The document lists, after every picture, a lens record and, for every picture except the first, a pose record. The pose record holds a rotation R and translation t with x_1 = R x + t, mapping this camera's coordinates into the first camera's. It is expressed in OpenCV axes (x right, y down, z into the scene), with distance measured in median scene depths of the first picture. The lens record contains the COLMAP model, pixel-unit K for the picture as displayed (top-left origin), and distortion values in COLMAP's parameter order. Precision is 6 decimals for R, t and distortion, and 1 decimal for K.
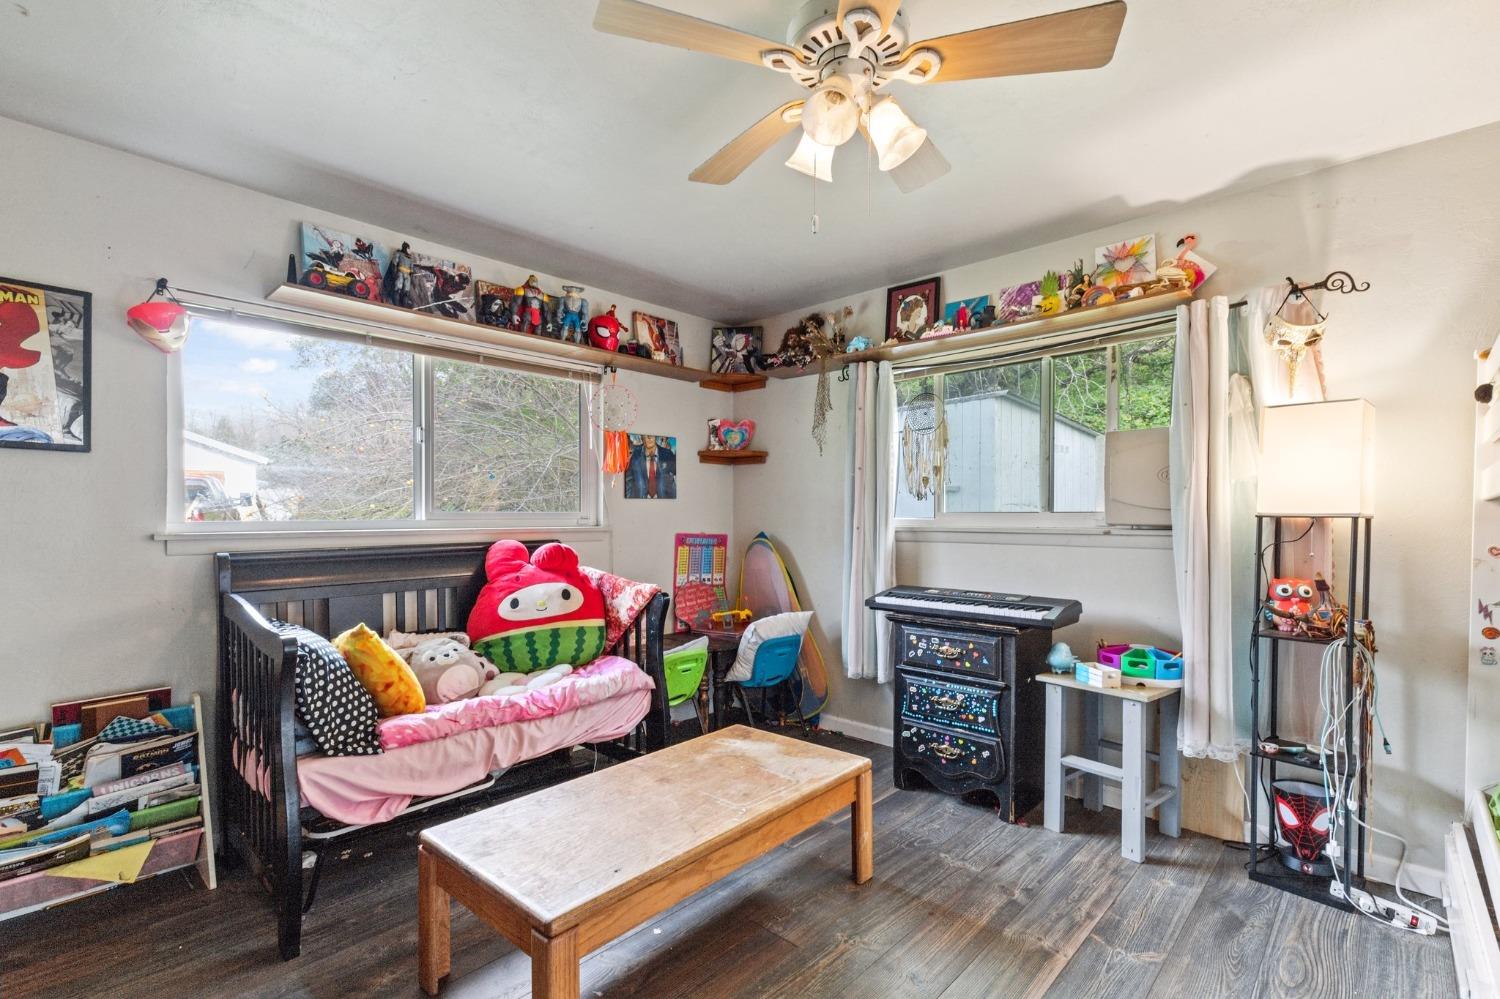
lens RADIAL K [[682.1, 0, 753.8], [0, 682.1, 514.9], [0, 0, 1]] dist [0.013714, -0.000038]
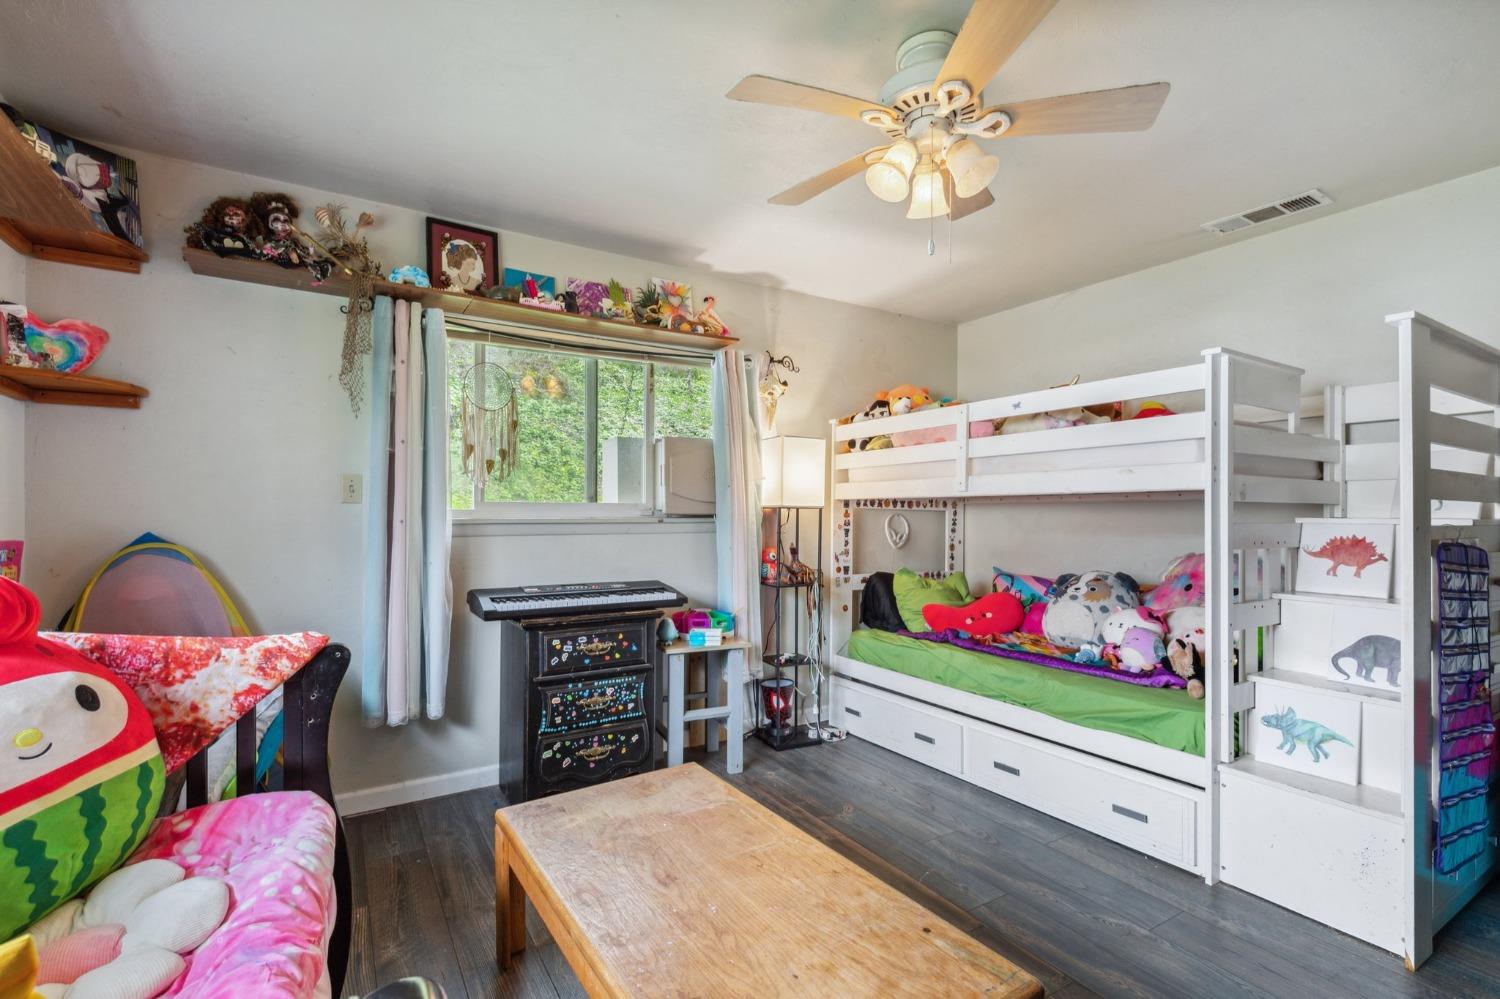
lens RADIAL K [[682.1, 0, 750.3], [0, 682.1, 505.4], [0, 0, 1]] dist [0.013714, -0.000038]
pose [[0.262725, 0.007341, 0.964843, -0.568917], [-0.005050, 0.999968, -0.006233, 0.005411], [-0.964857, -0.003235, 0.262754, 0.529322]]
